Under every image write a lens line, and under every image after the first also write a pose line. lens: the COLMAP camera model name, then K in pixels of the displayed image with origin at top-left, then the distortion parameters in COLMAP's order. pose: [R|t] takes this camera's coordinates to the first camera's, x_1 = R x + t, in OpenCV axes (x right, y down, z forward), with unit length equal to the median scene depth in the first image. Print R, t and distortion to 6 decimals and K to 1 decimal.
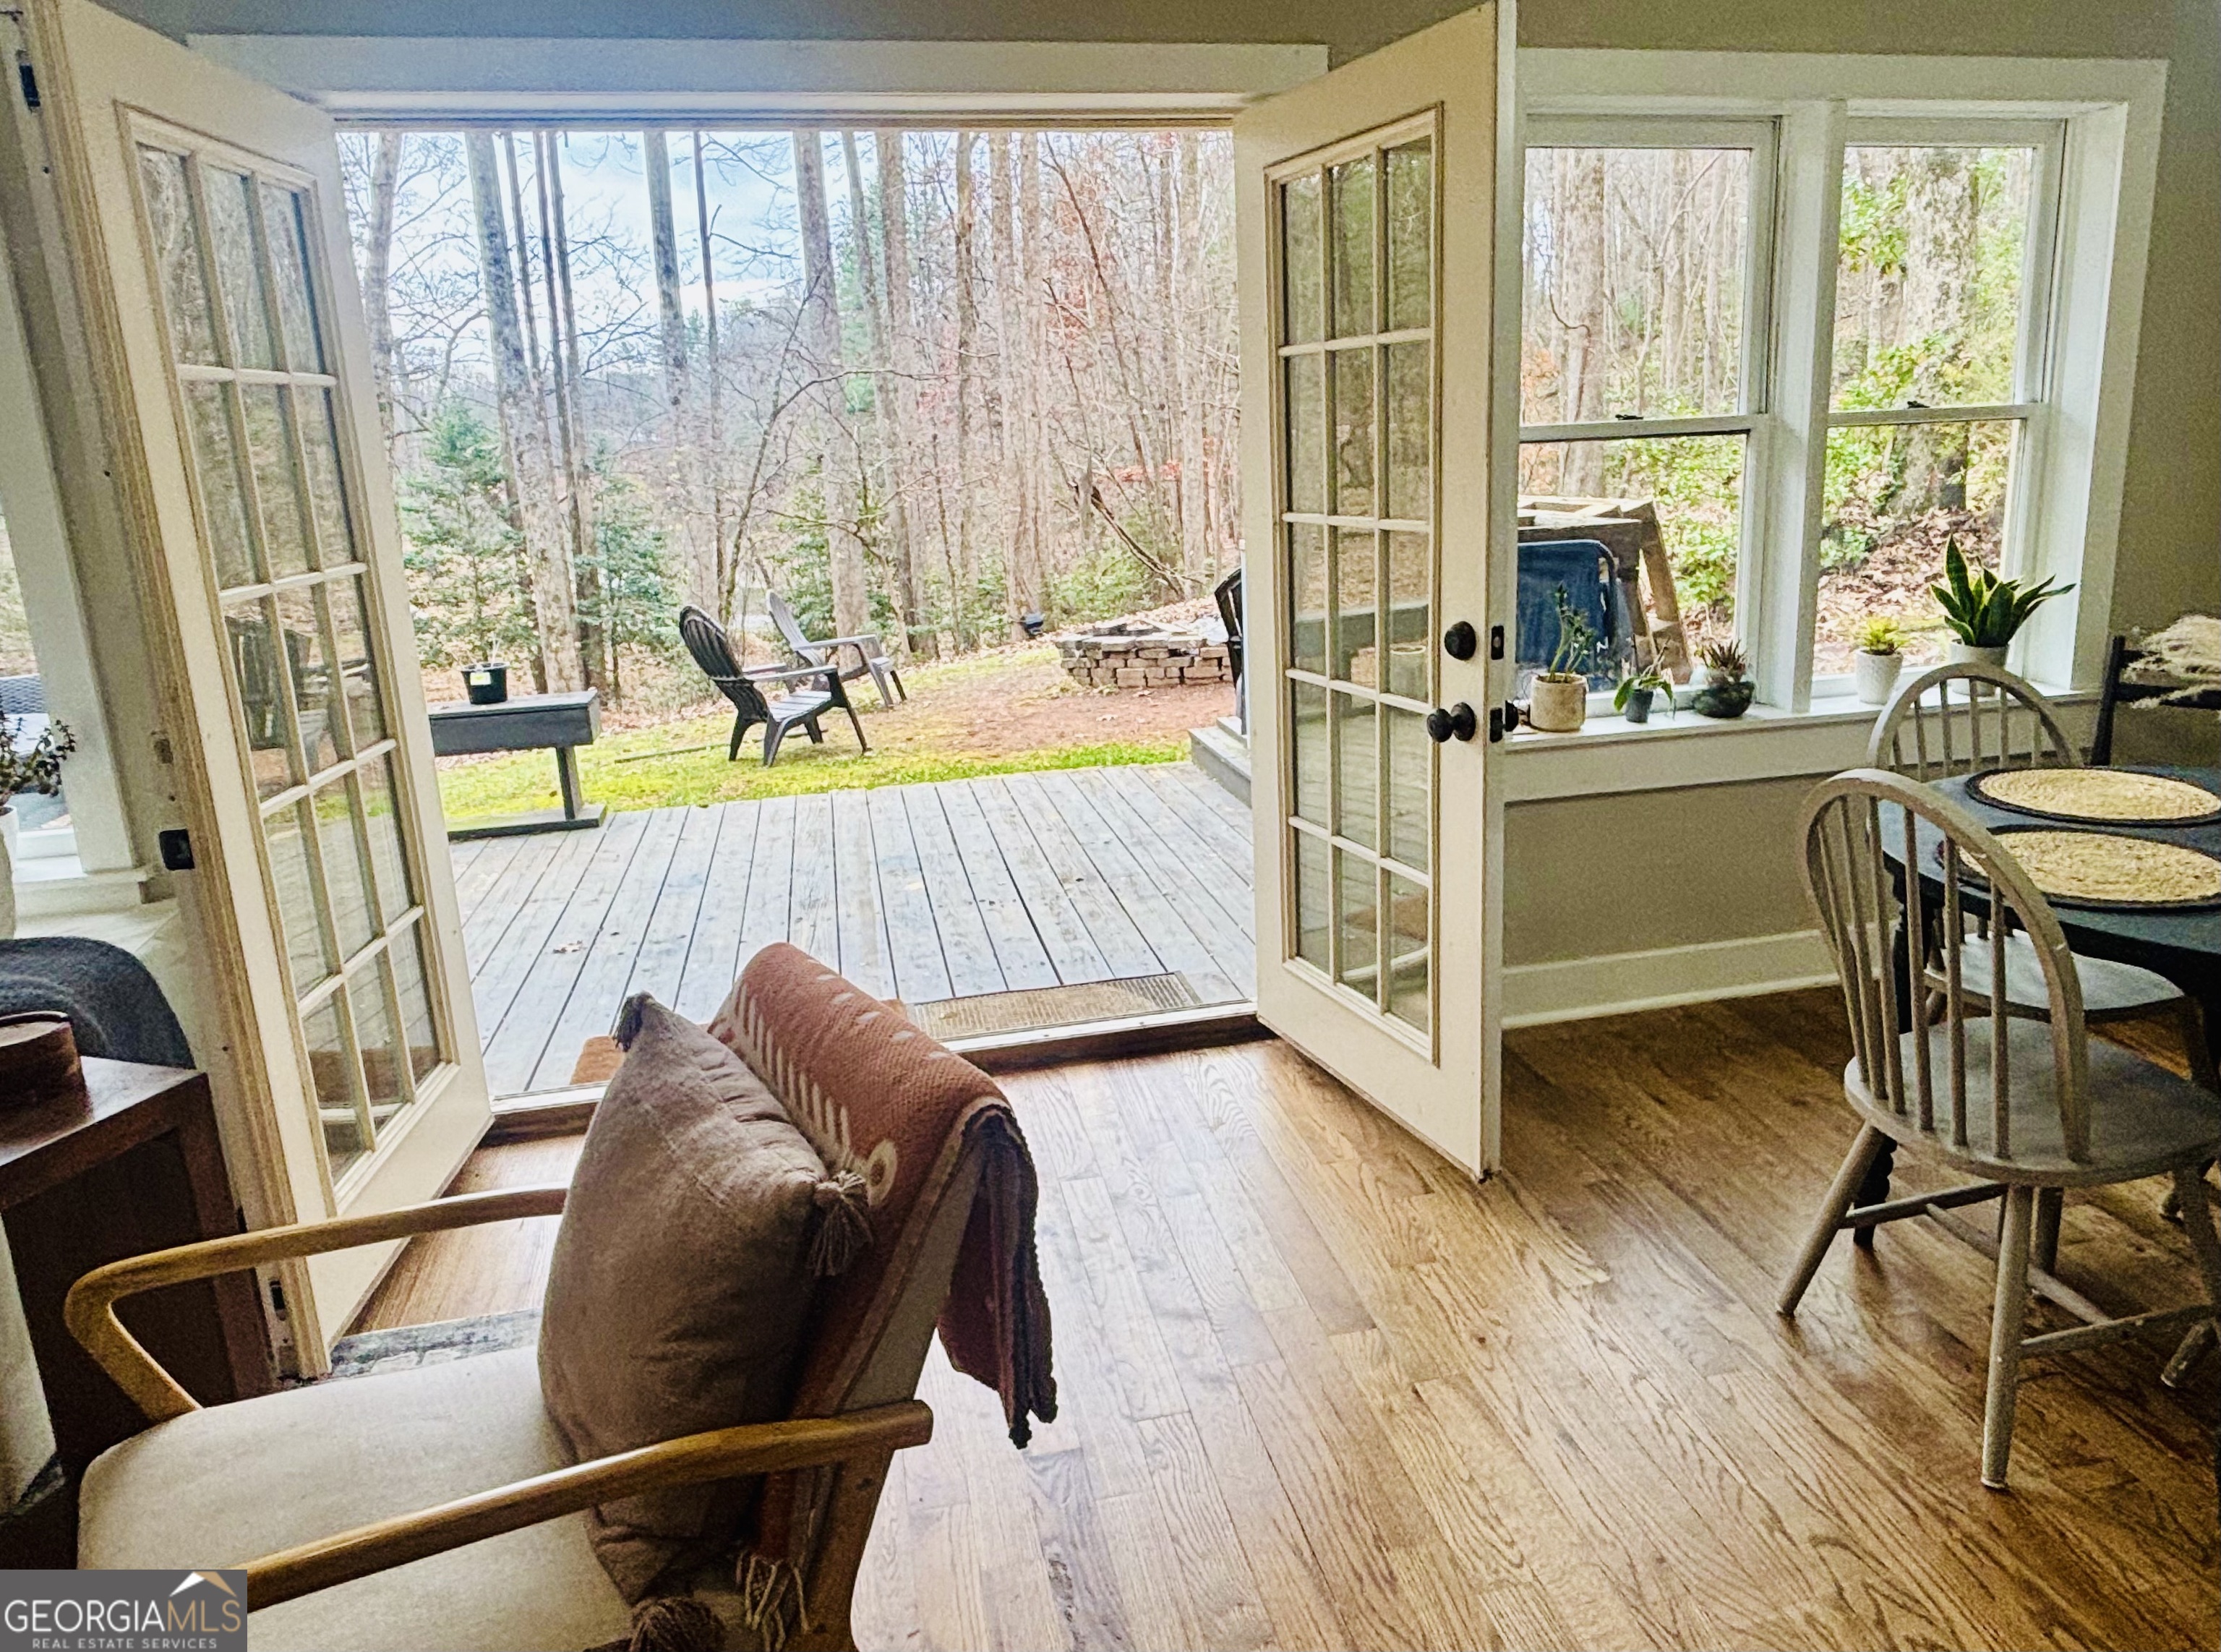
lens RADIAL K [[1503.4, 0, 1184.4], [0, 1503.4, 801.0], [0, 0, 1]] dist [0.022922, -0.020708]
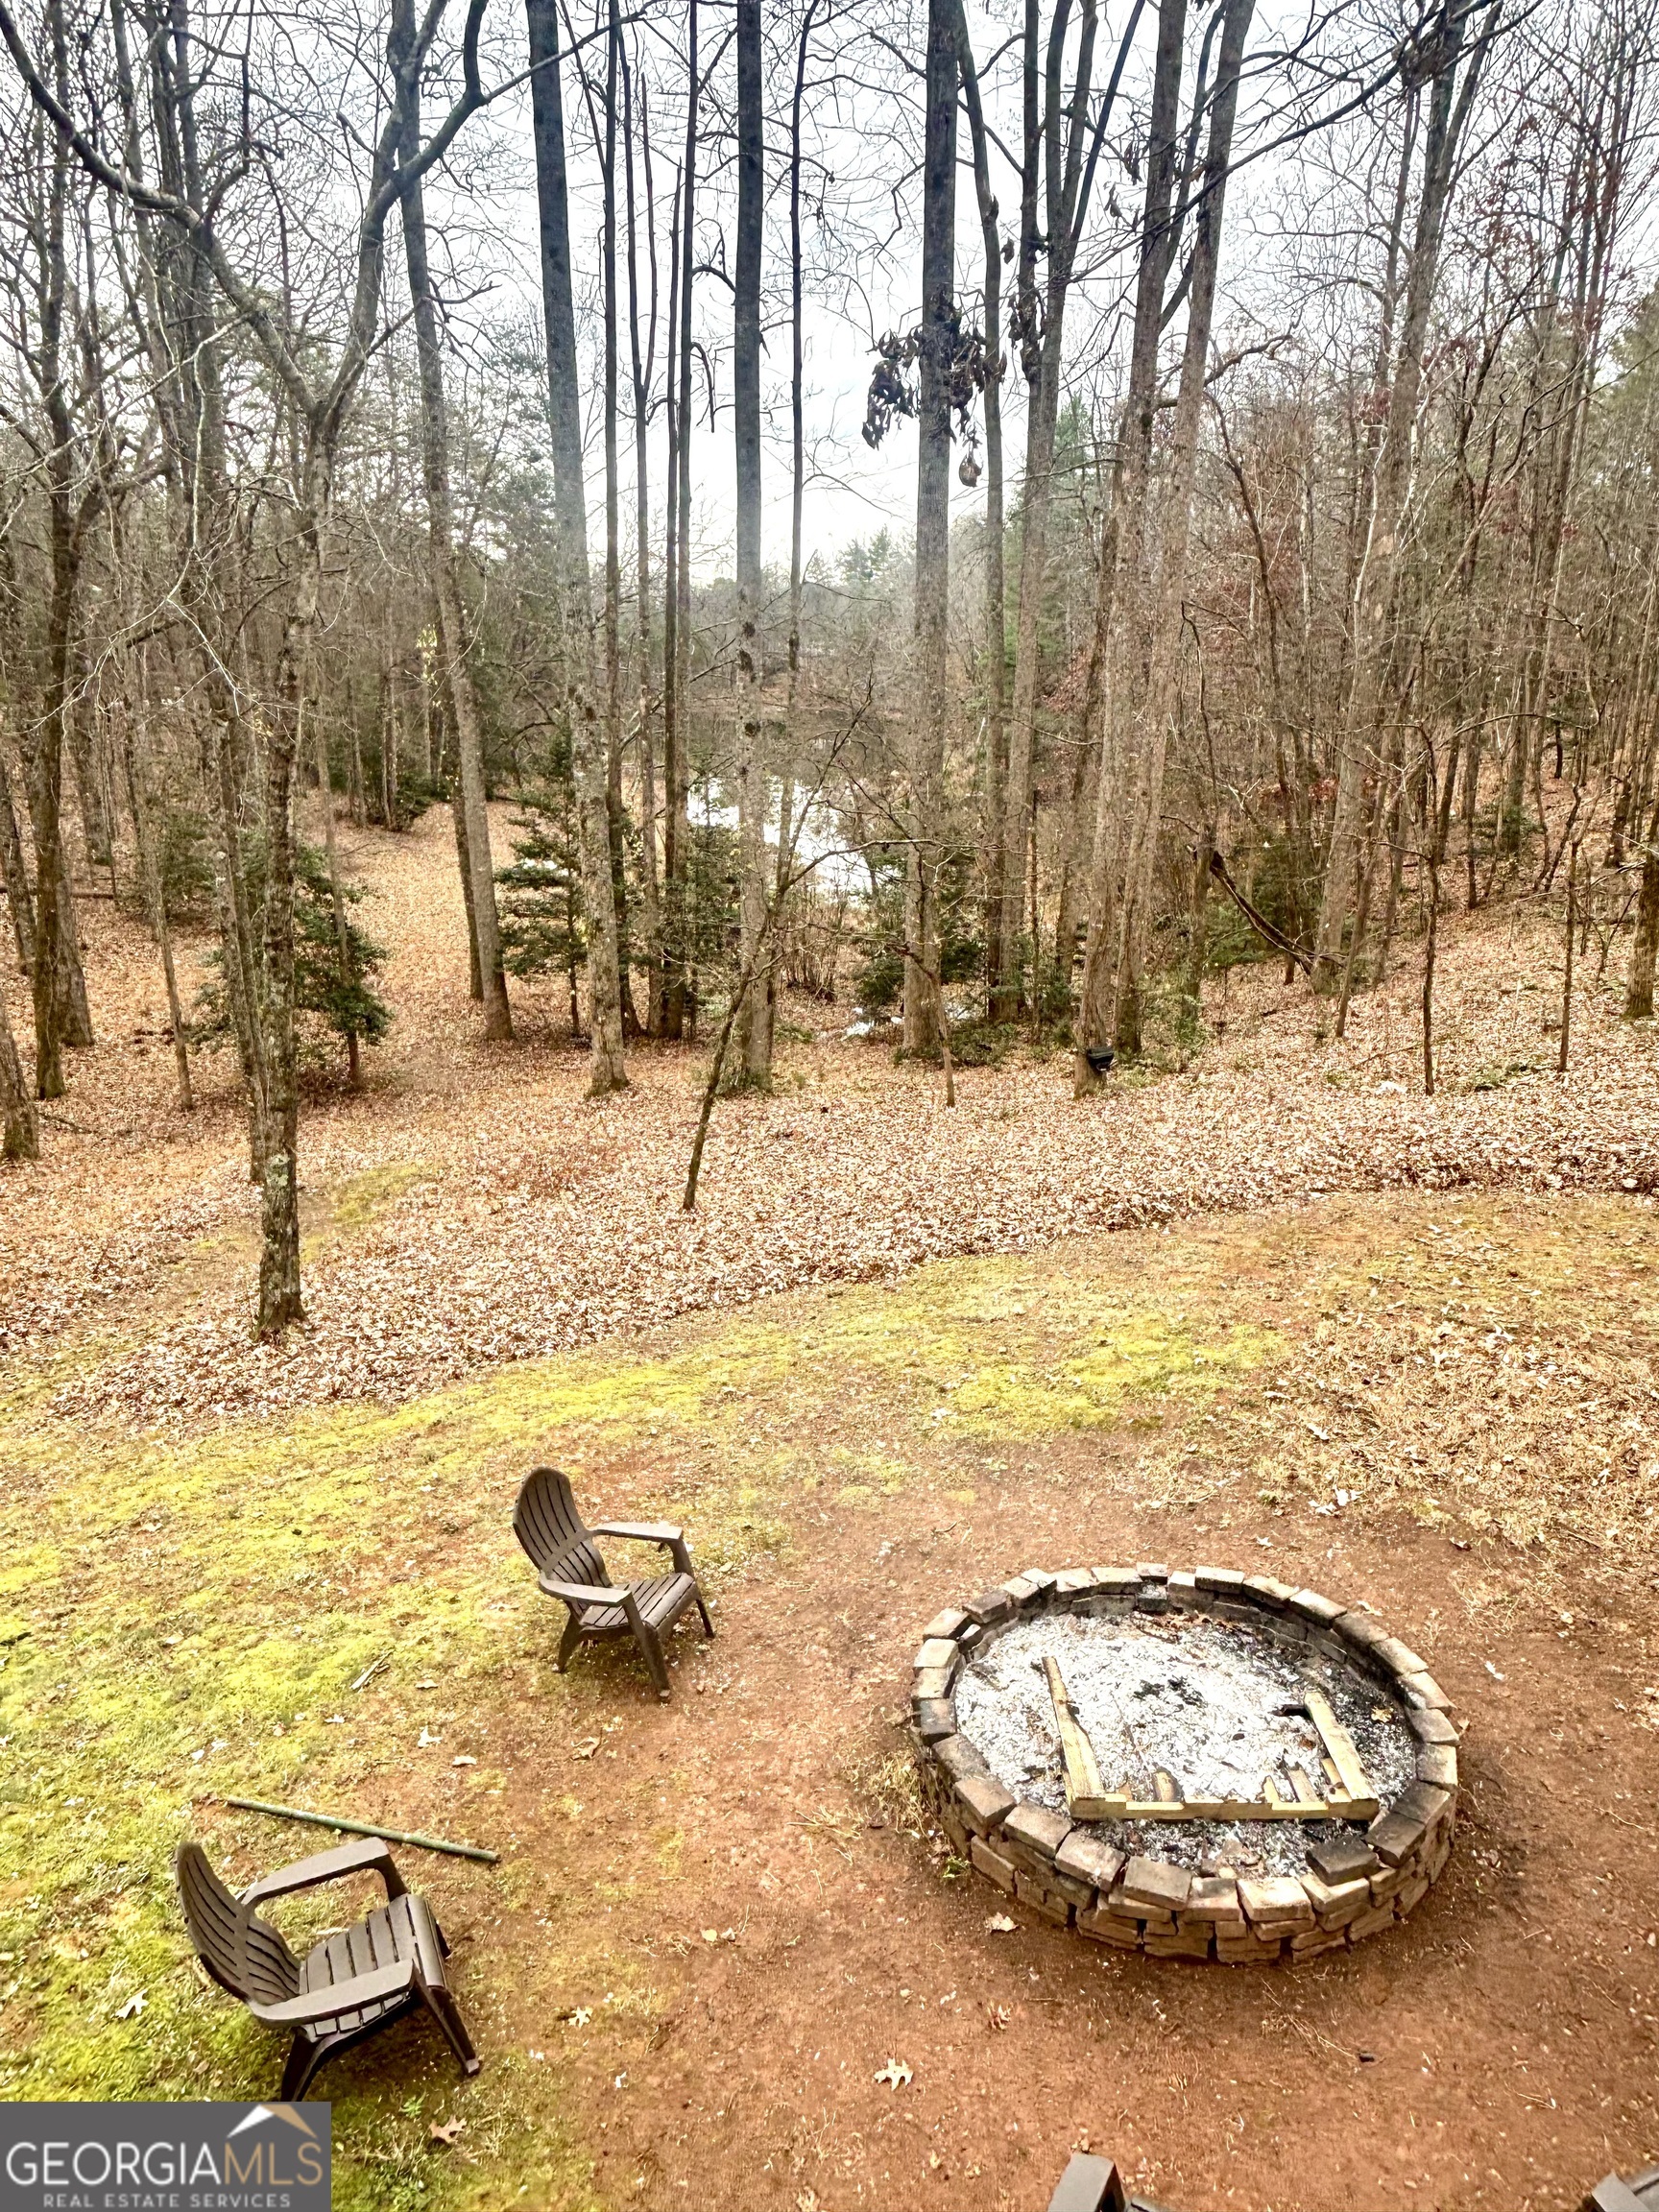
lens RADIAL K [[1466.3, 0, 843.4], [0, 1466.3, 1120.7], [0, 0, 1]] dist [0.021628, -0.032017]
pose [[0.944074, 0.142121, -0.297533, 0.098465], [-0.118320, 0.988263, 0.096628, -1.059026], [0.307774, -0.056020, 0.949809, 1.164065]]
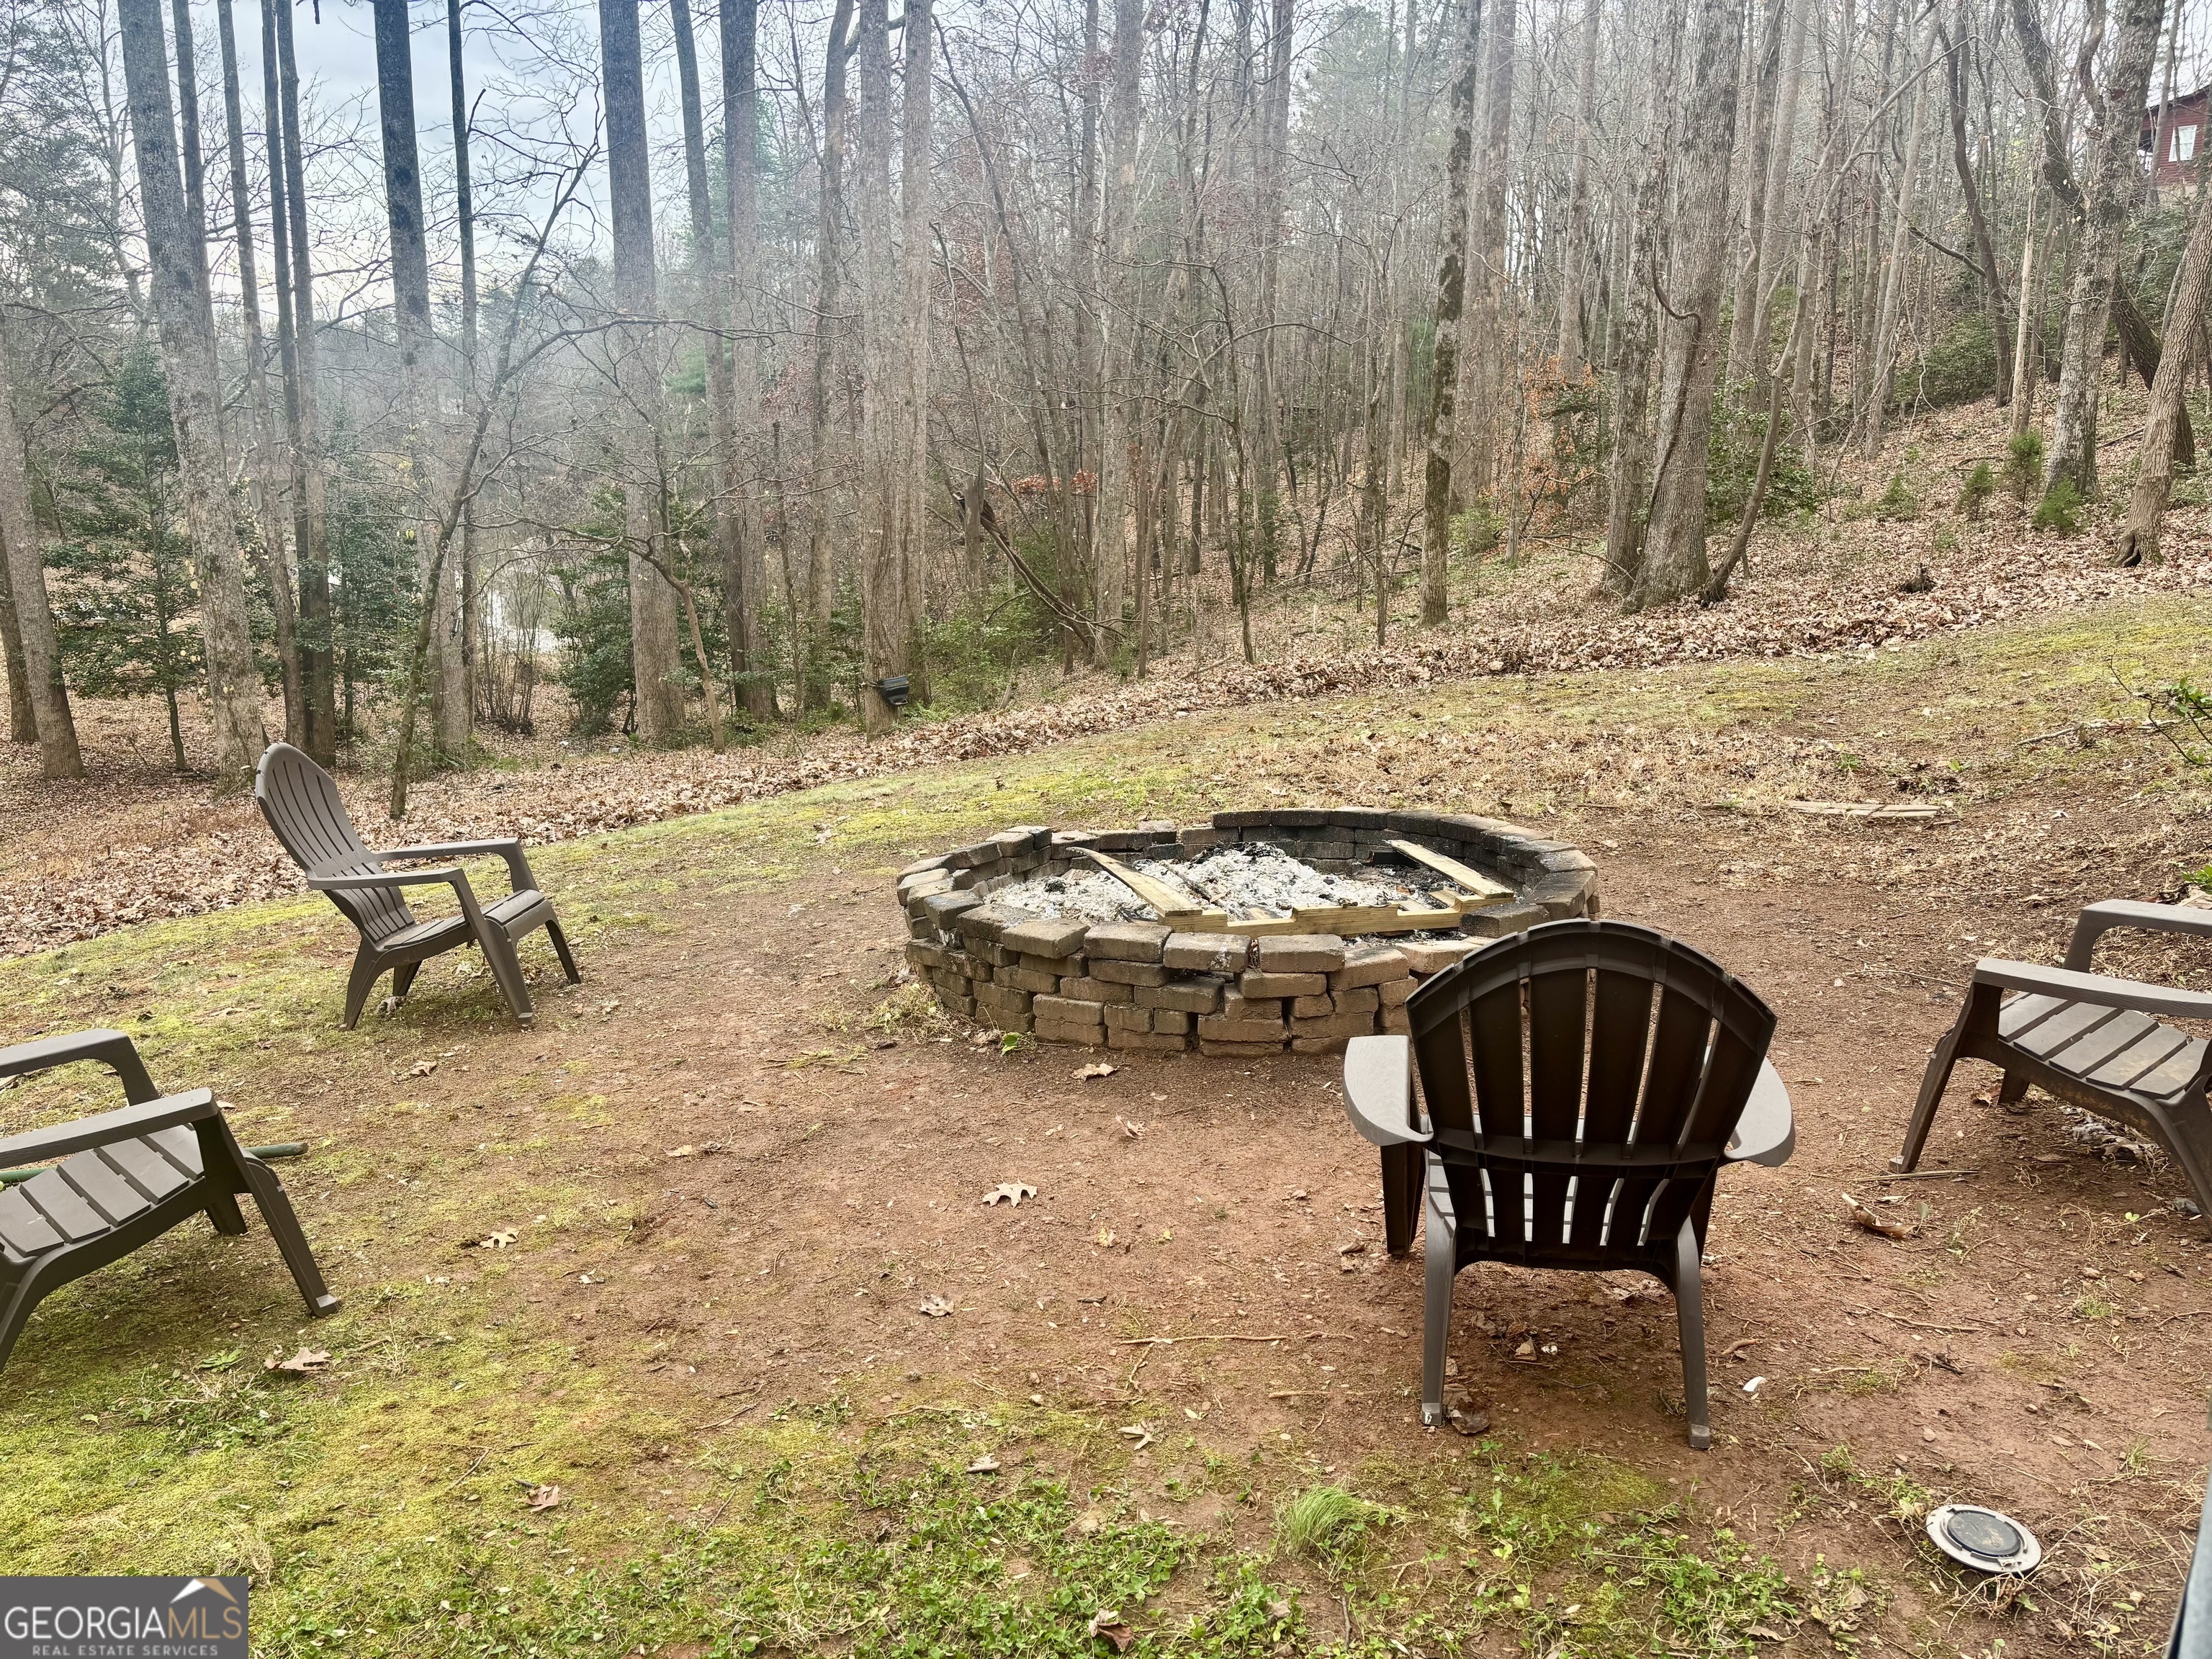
lens RADIAL K [[1670.7, 0, 1107.2], [0, 1670.7, 843.3], [0, 0, 1]] dist [0.038520, -0.036447]
pose [[0.998762, 0.043809, 0.023548, -0.096101], [-0.043775, 0.999039, -0.001948, -0.334658], [-0.023610, 0.000915, 0.999721, 1.349754]]
